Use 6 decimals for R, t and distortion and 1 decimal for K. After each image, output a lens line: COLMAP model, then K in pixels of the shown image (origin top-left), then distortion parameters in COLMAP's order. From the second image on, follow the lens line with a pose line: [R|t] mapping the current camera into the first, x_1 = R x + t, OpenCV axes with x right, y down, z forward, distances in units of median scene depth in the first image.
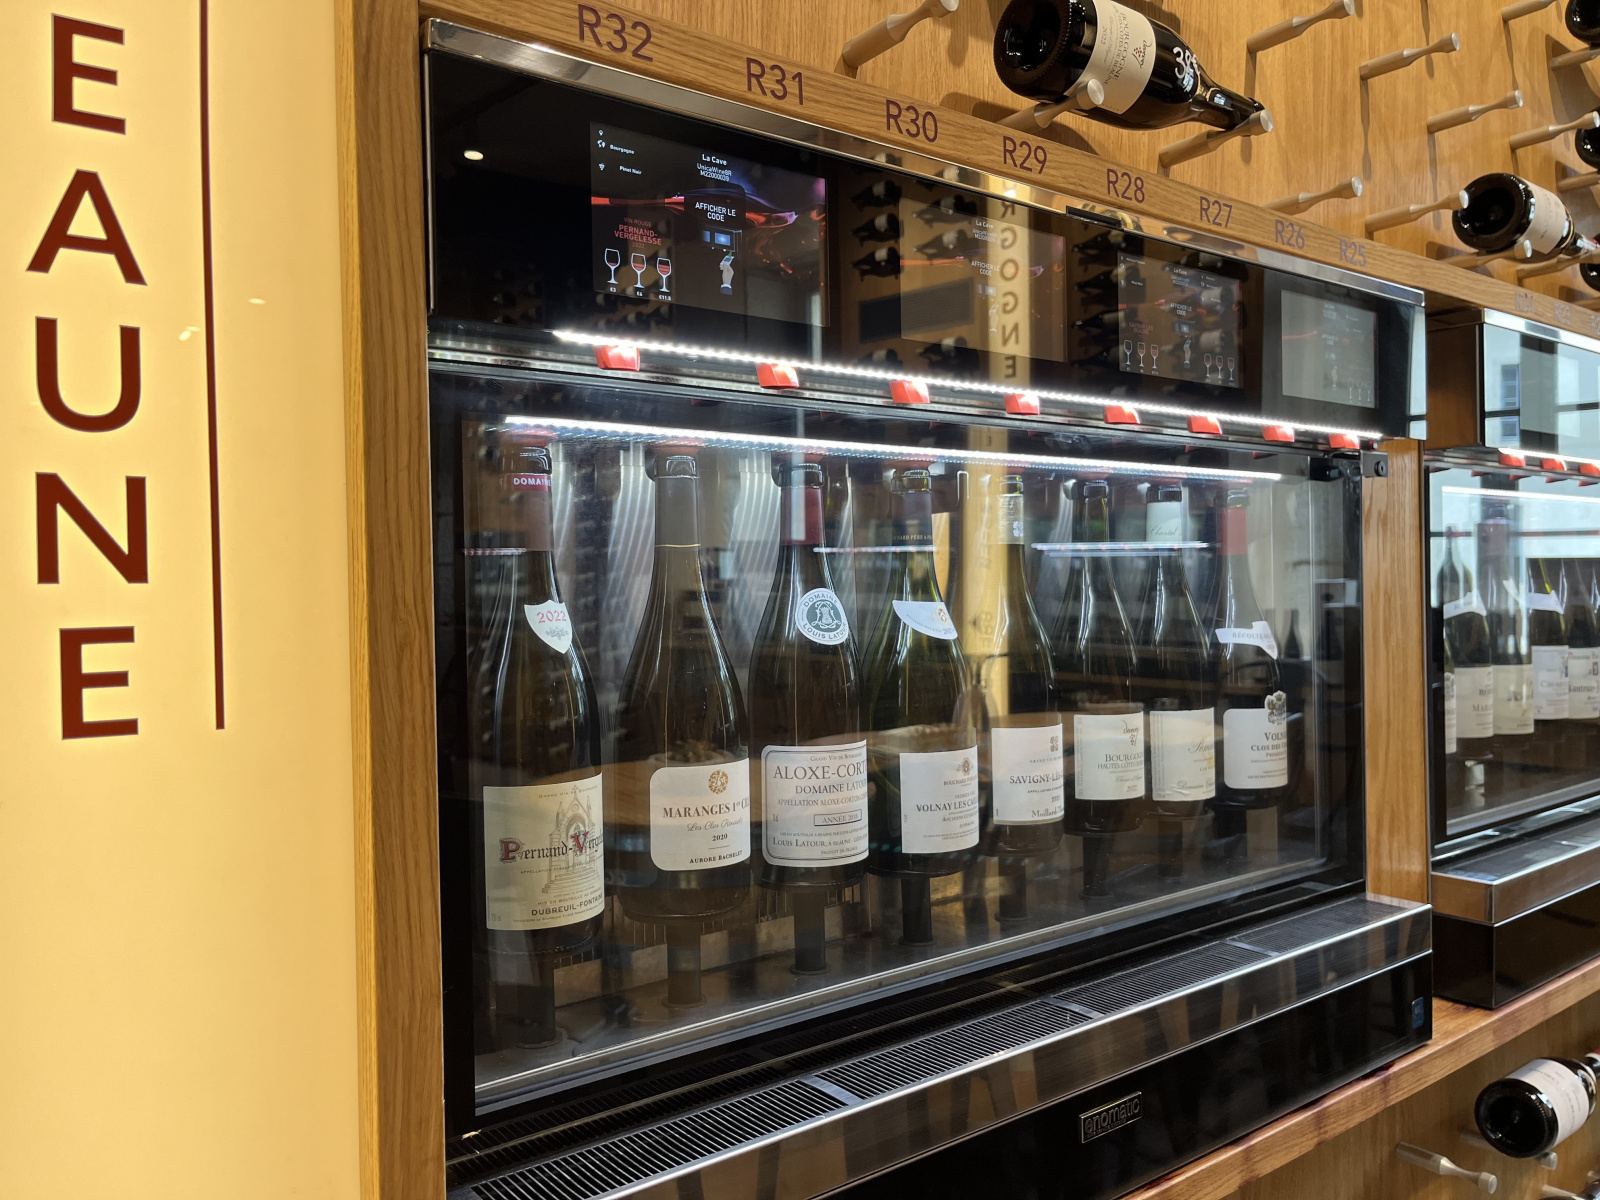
lens RADIAL K [[1222.5, 0, 804.8], [0, 1222.5, 603.9], [0, 0, 1]] dist [0.088782, -0.001381]
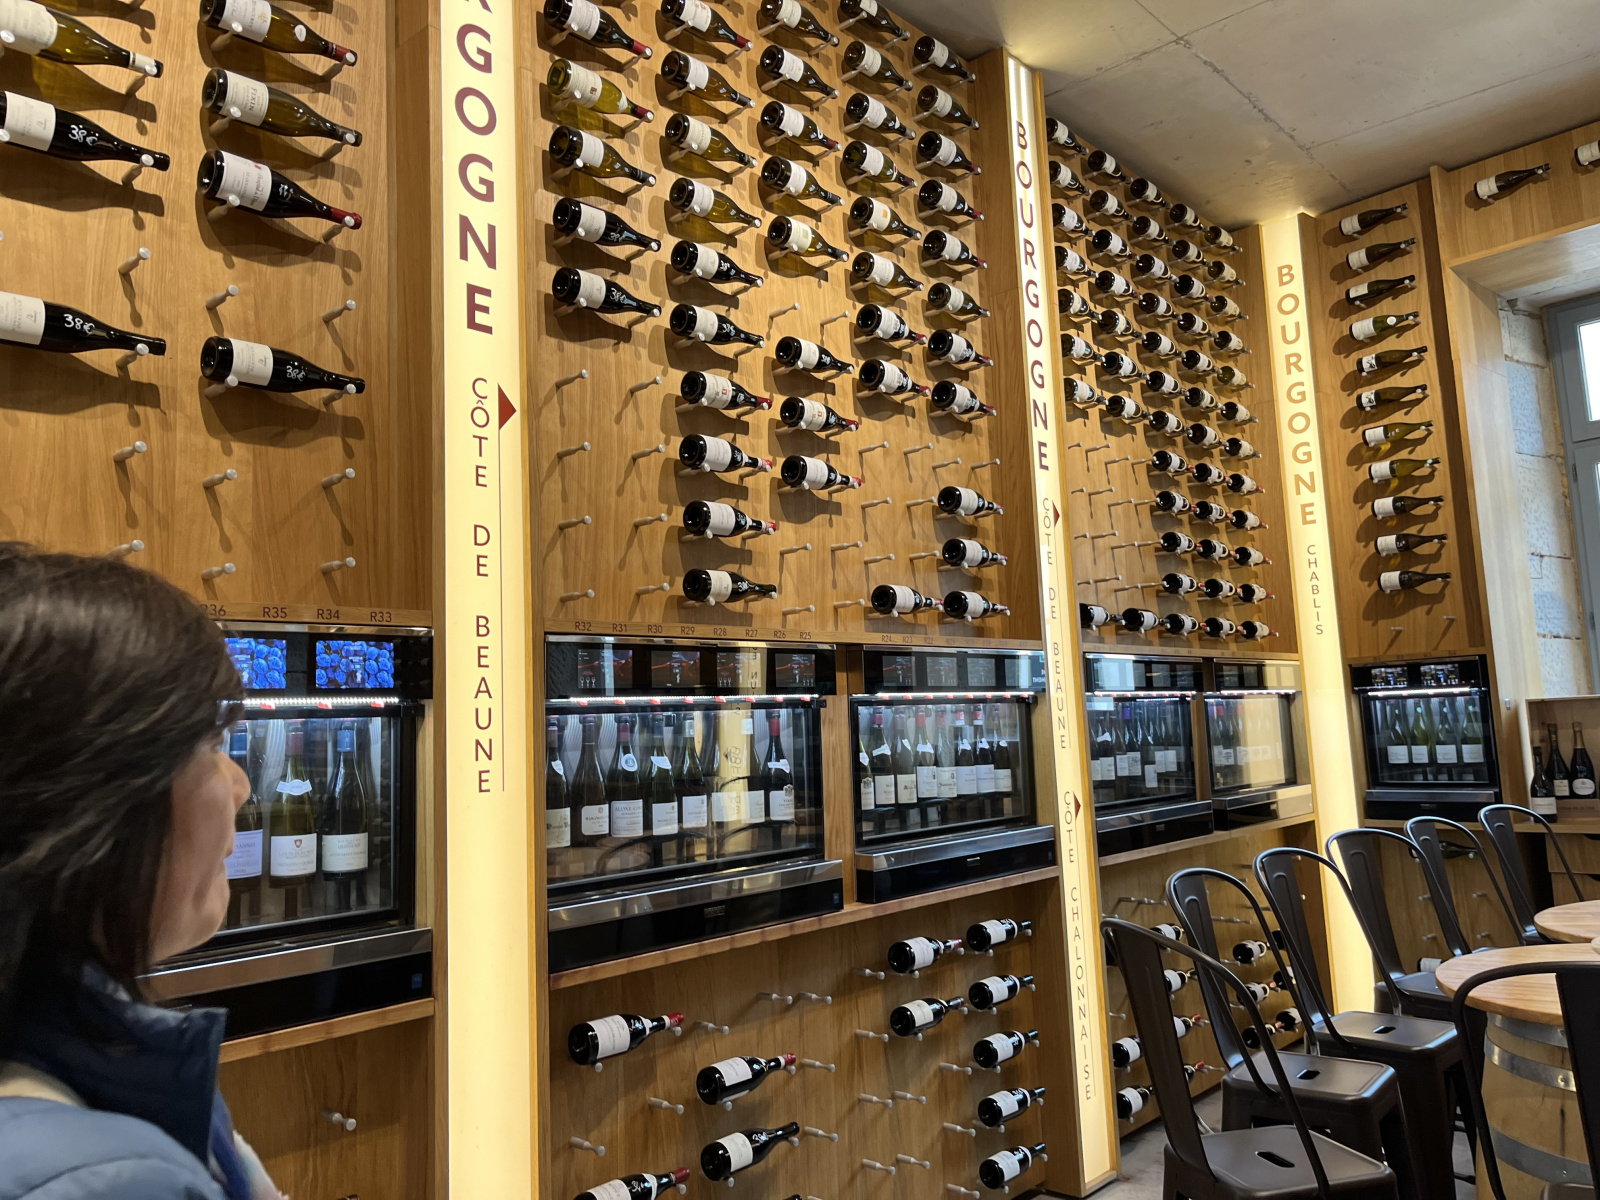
lens RADIAL K [[1222.5, 0, 796.6], [0, 1222.5, 593.0], [0, 0, 1]] dist [0.088782, -0.001381]
pose [[0.985242, 0.006020, 0.171062, -0.112233], [0.013663, 0.993427, -0.113651, -0.063980], [-0.170622, 0.114311, 0.978683, -2.438038]]
